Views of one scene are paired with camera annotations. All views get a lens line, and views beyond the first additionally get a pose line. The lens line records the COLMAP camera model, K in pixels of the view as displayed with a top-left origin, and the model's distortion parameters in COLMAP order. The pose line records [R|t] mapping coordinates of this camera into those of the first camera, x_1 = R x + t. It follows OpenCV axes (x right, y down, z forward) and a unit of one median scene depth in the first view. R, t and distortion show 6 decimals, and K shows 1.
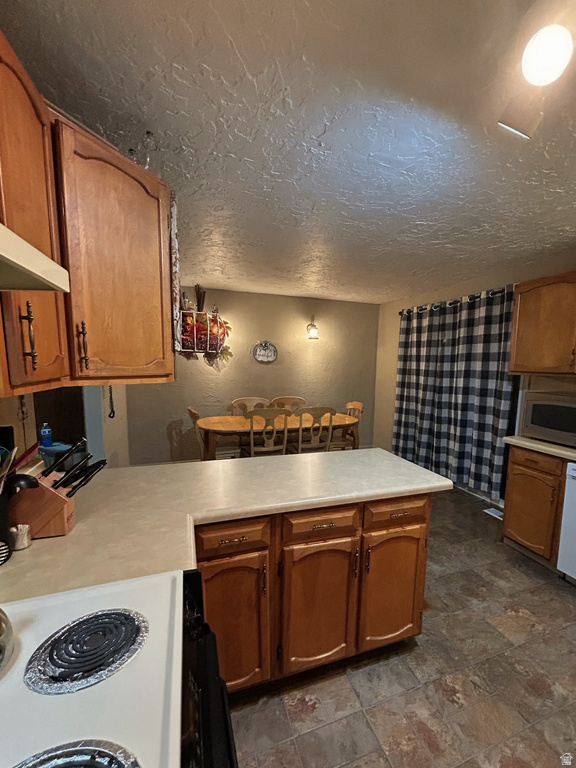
lens RADIAL K [[330.3, 0, 306.8], [0, 330.3, 411.3], [0, 0, 1]] dist [0.005759, 0.000561]
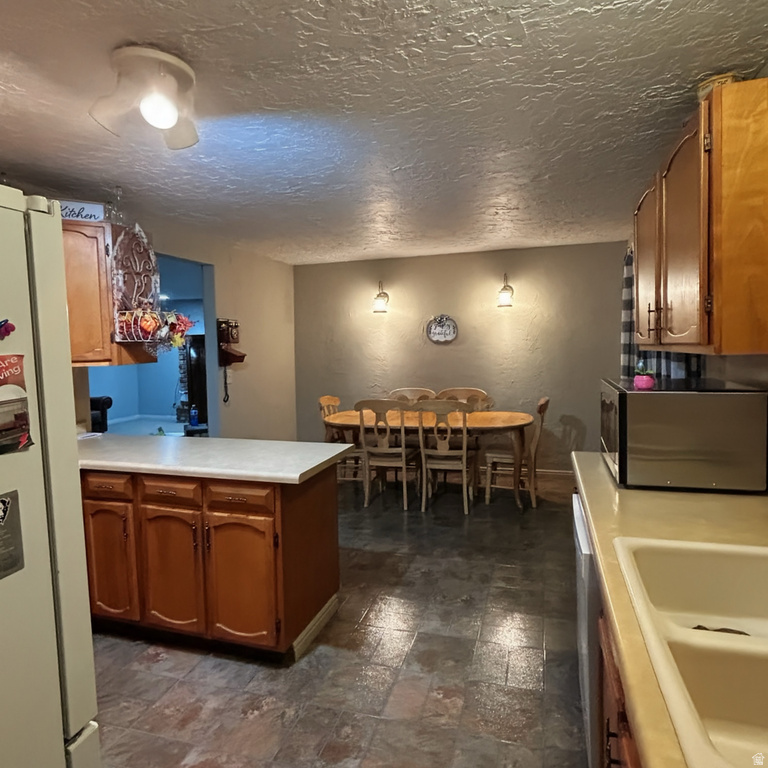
lens RADIAL K [[499.9, 0, 384.4], [0, 499.9, 380.0], [0, 0, 1]] dist [0.001672, 0.000798]
pose [[0.791684, 0.007039, -0.610890, 0.982427], [-0.052318, 0.997041, -0.056313, 0.016539], [0.608687, 0.076542, 0.789710, 0.053940]]
